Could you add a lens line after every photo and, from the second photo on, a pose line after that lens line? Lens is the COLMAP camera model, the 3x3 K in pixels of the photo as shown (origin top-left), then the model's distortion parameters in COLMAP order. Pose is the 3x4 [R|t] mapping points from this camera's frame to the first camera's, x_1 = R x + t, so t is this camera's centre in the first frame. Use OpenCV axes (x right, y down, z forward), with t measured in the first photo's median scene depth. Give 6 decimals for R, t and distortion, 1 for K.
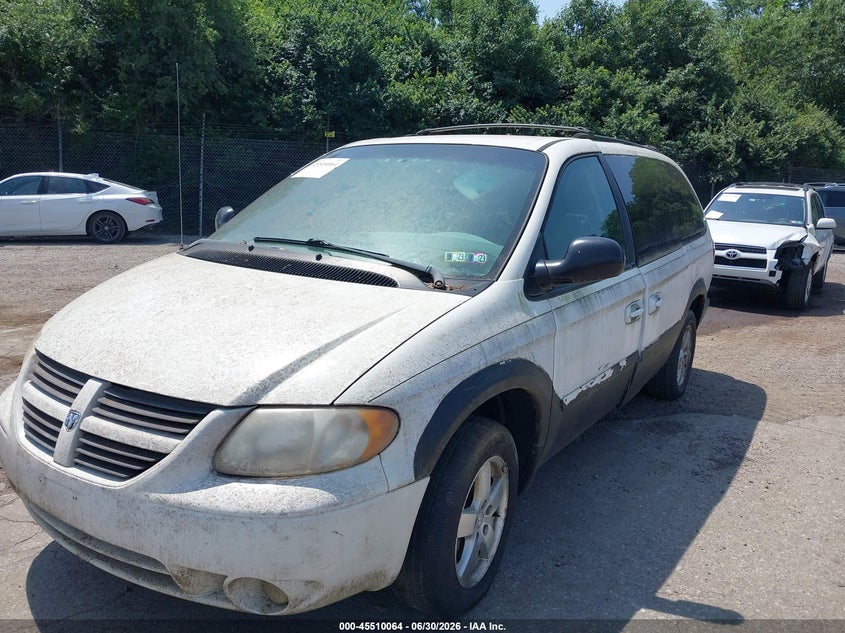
lens RADIAL K [[657.1, 0, 422.5], [0, 657.1, 316.5], [0, 0, 1]] dist [-0.004664, -0.006497]
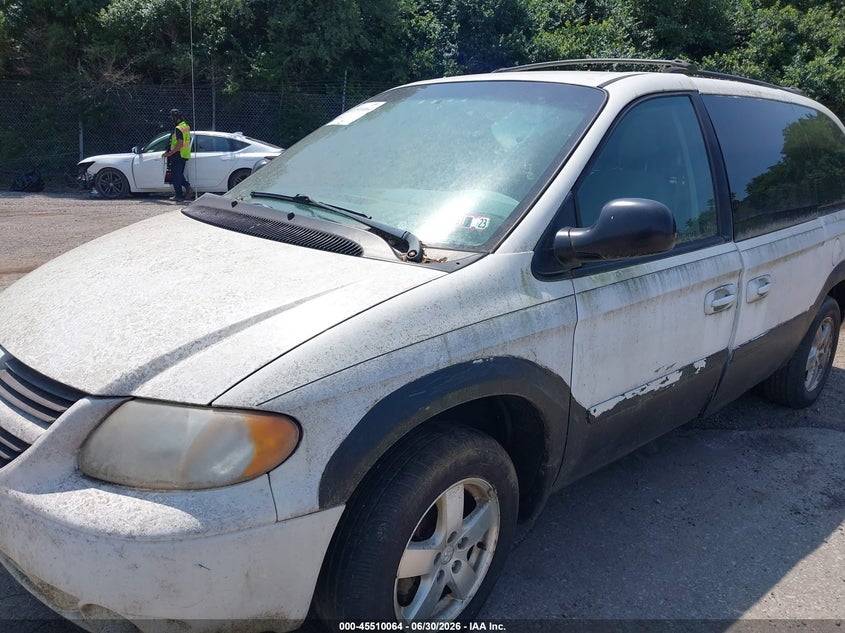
lens RADIAL K [[667.6, 0, 422.6], [0, 667.6, 327.4], [0, 0, 1]] dist [-0.034991, 0.035202]
pose [[0.973687, 0.062283, -0.219215, 0.183792], [-0.047155, 0.996174, 0.073583, -0.018228], [0.222959, -0.061310, 0.972898, 0.193512]]
